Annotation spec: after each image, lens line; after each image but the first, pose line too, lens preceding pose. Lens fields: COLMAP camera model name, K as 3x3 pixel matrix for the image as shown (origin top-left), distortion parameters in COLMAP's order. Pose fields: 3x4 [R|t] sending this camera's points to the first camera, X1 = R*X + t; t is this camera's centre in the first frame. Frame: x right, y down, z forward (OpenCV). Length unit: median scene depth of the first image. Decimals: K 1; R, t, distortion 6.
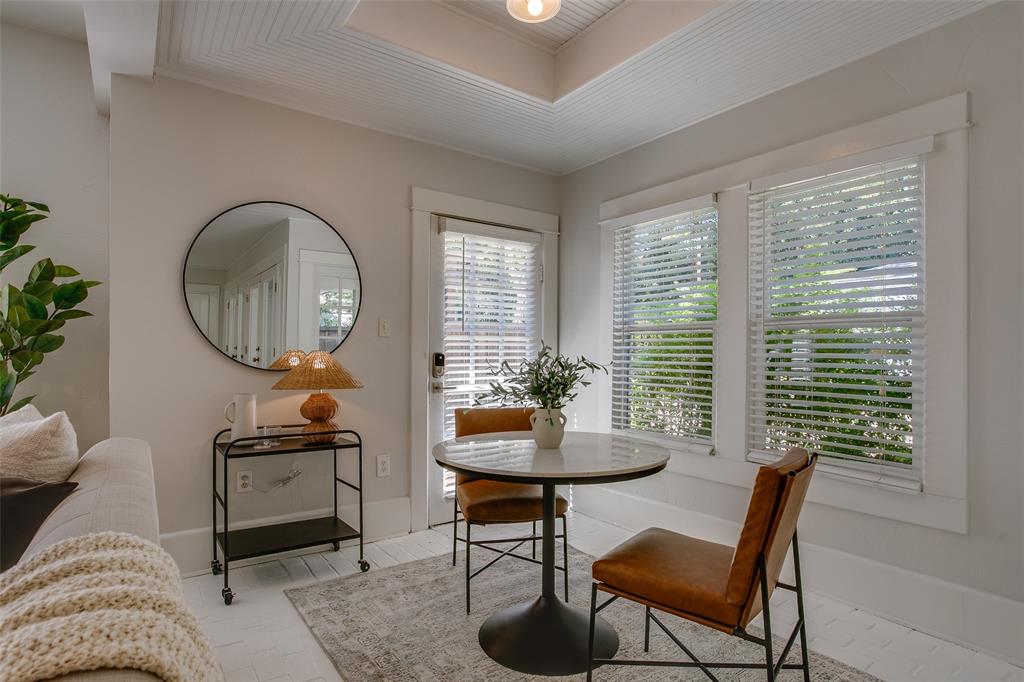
lens RADIAL K [[543.6, 0, 512.0], [0, 543.6, 341.0], [0, 0, 1]] dist [0.002483, 0.000685]
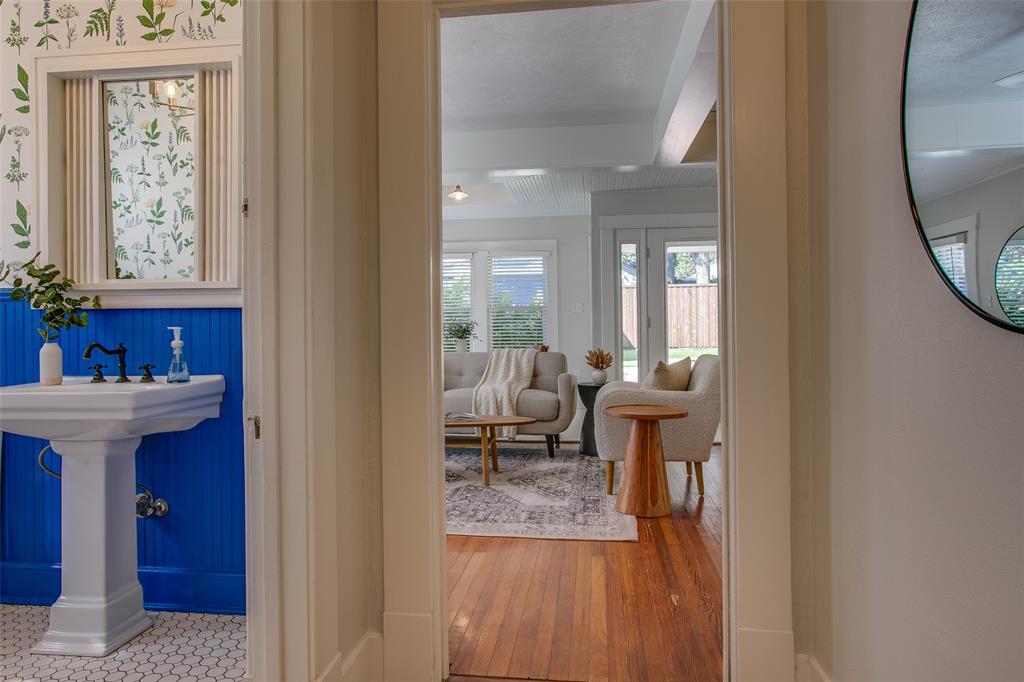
lens RADIAL K [[689.3, 0, 511.0], [0, 689.3, 322.5], [0, 0, 1]] dist [0.000452, 0.000309]
pose [[0.684424, -0.009222, 0.729026, -1.476706], [0.003457, 0.999950, 0.009404, 0.008012], [-0.729076, -0.003916, 0.684421, -1.022654]]
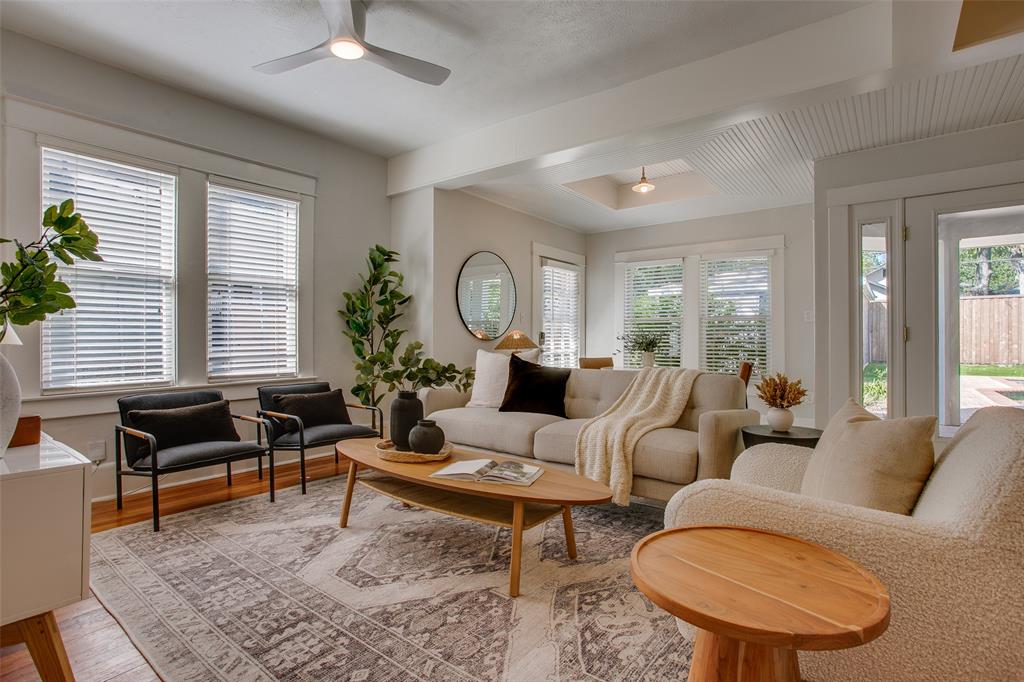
lens RADIAL K [[543.6, 0, 512.0], [0, 543.6, 341.0], [0, 0, 1]] dist [0.002483, 0.000685]
pose [[0.946709, -0.008326, 0.321982, -0.832356], [0.002813, 0.999841, 0.017585, 0.020487], [-0.322078, -0.015742, 0.946582, -0.718729]]
